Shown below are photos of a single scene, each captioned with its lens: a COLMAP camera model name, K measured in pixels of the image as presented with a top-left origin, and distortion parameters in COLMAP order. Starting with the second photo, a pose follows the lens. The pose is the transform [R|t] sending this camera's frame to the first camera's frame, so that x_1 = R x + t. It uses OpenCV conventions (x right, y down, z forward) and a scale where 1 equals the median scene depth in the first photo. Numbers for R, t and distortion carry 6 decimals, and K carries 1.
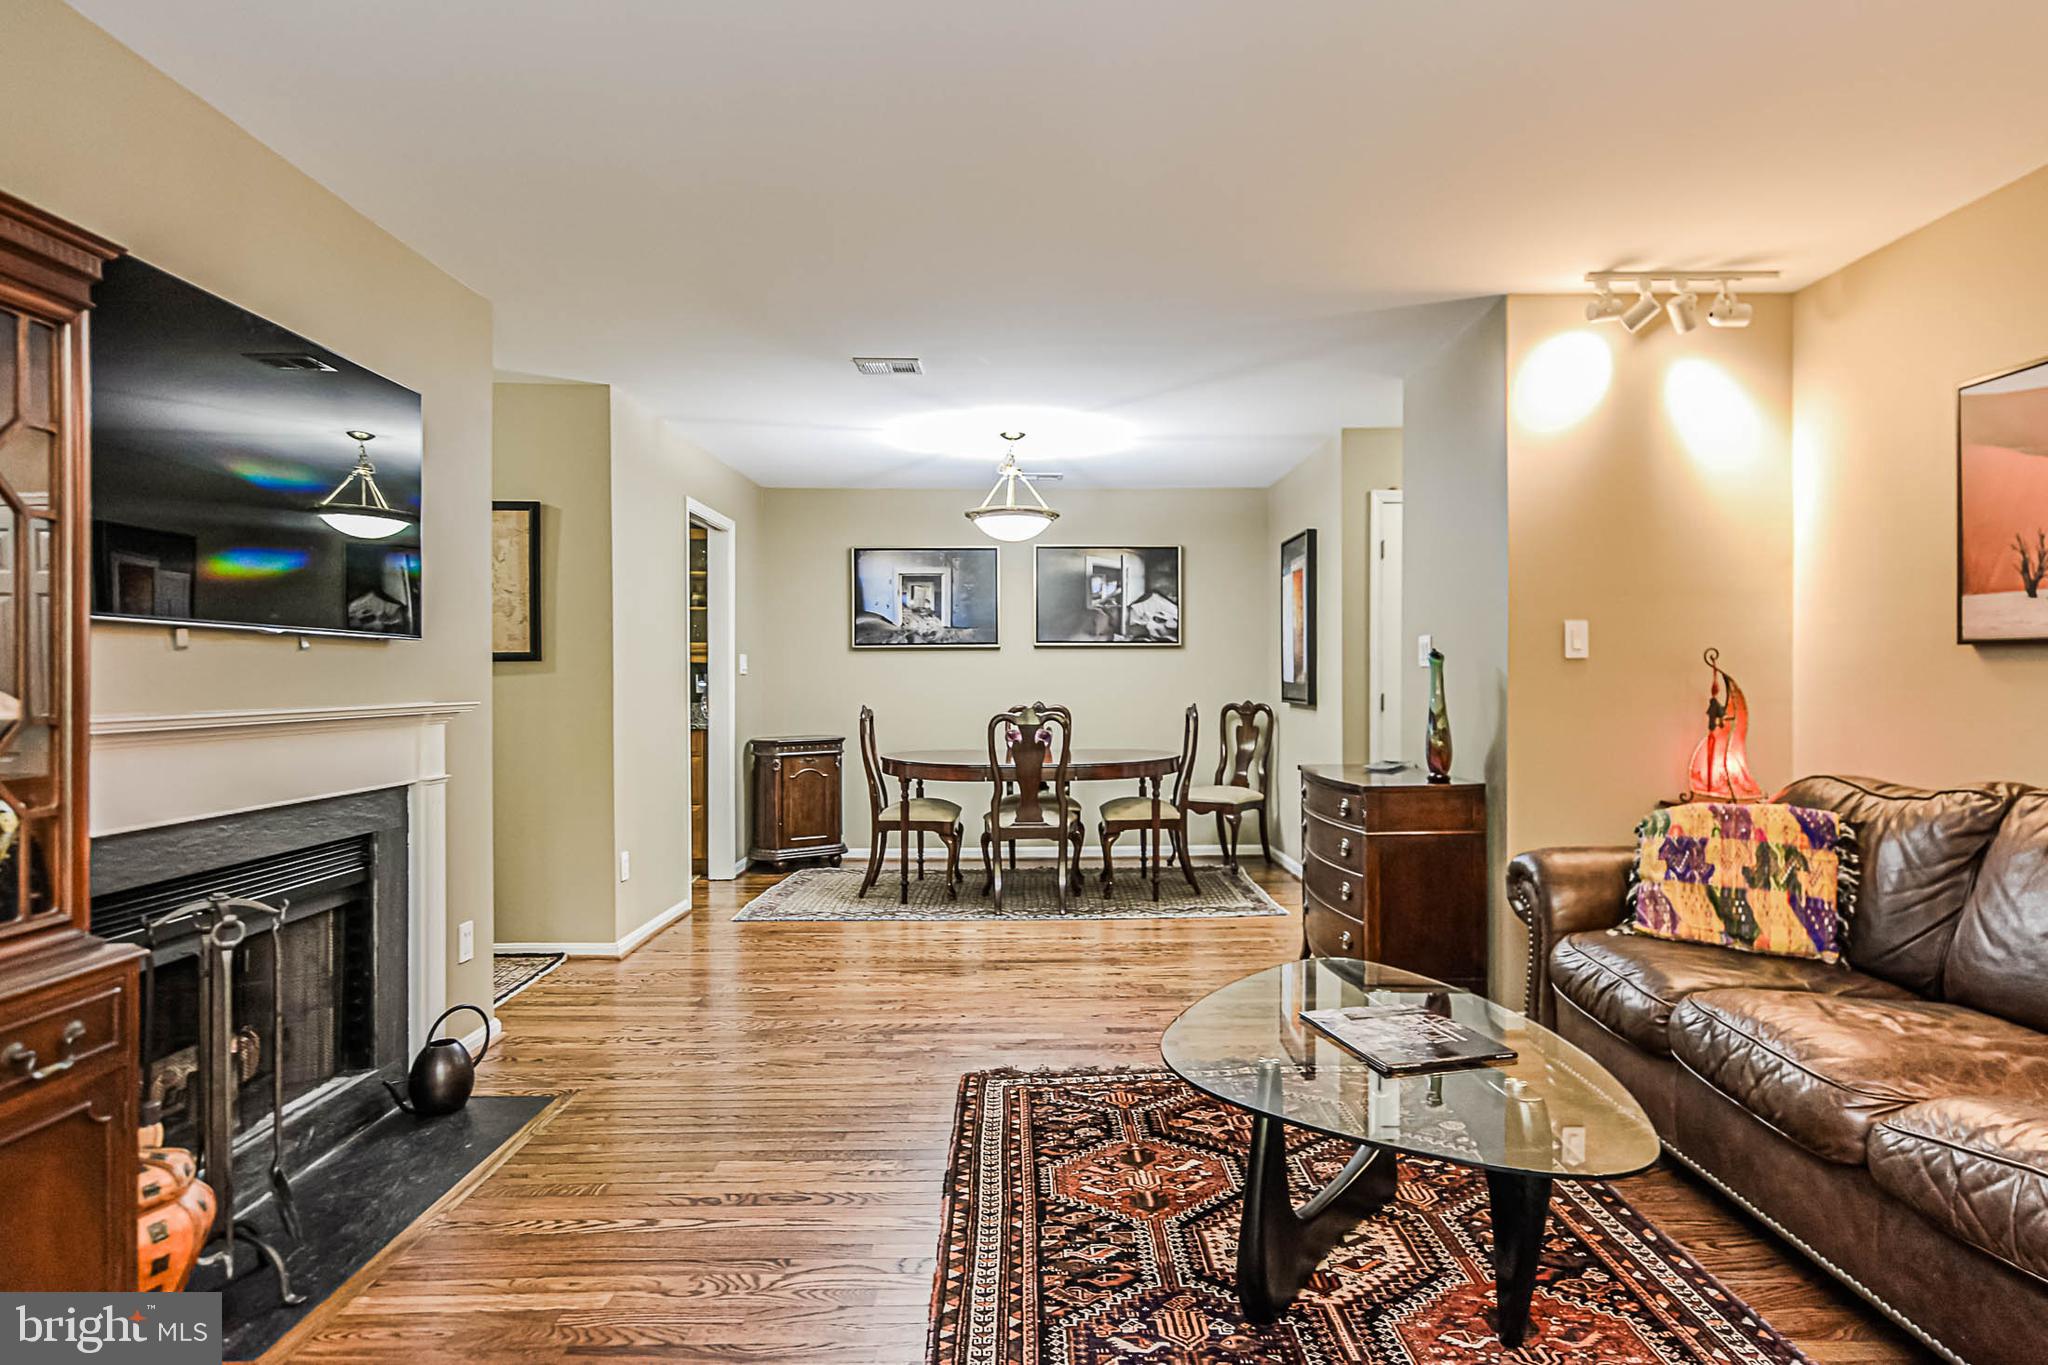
lens RADIAL K [[1102.9, 0, 1066.7], [0, 1102.9, 682.2], [0, 0, 1]] dist [-0.002592, -0.000604]
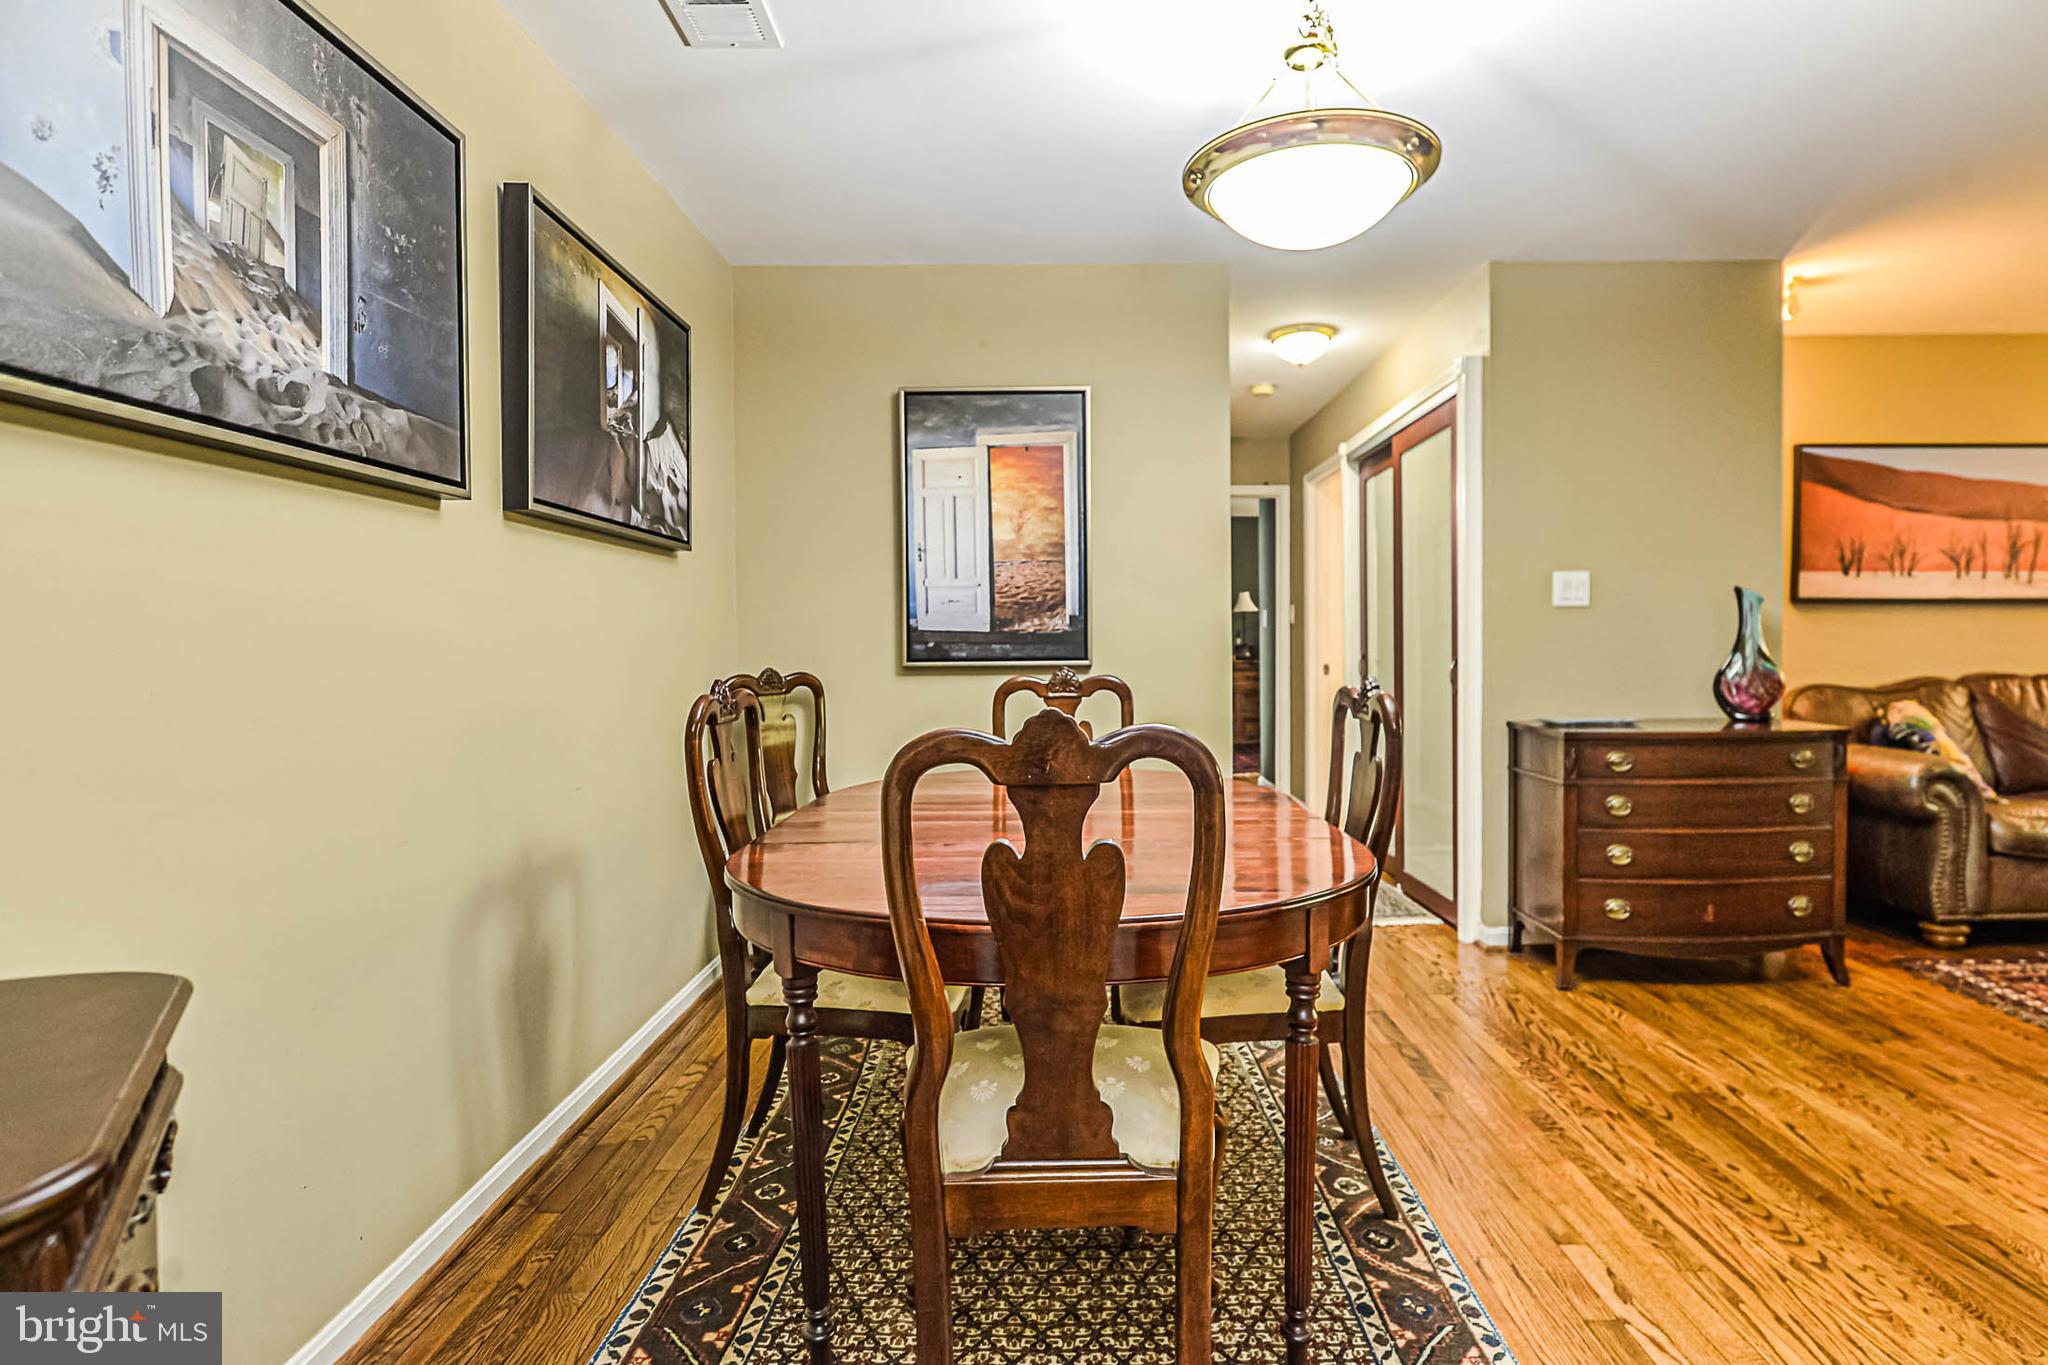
lens RADIAL K [[1053.2, 0, 1059.3], [0, 1053.2, 671.9], [0, 0, 1]] dist [-0.007574, 0.000528]
pose [[0.023903, -0.024578, 0.999412, -0.728078], [0.012822, 0.999623, 0.024277, 0.017535], [-0.999632, 0.012234, 0.024209, 1.881239]]
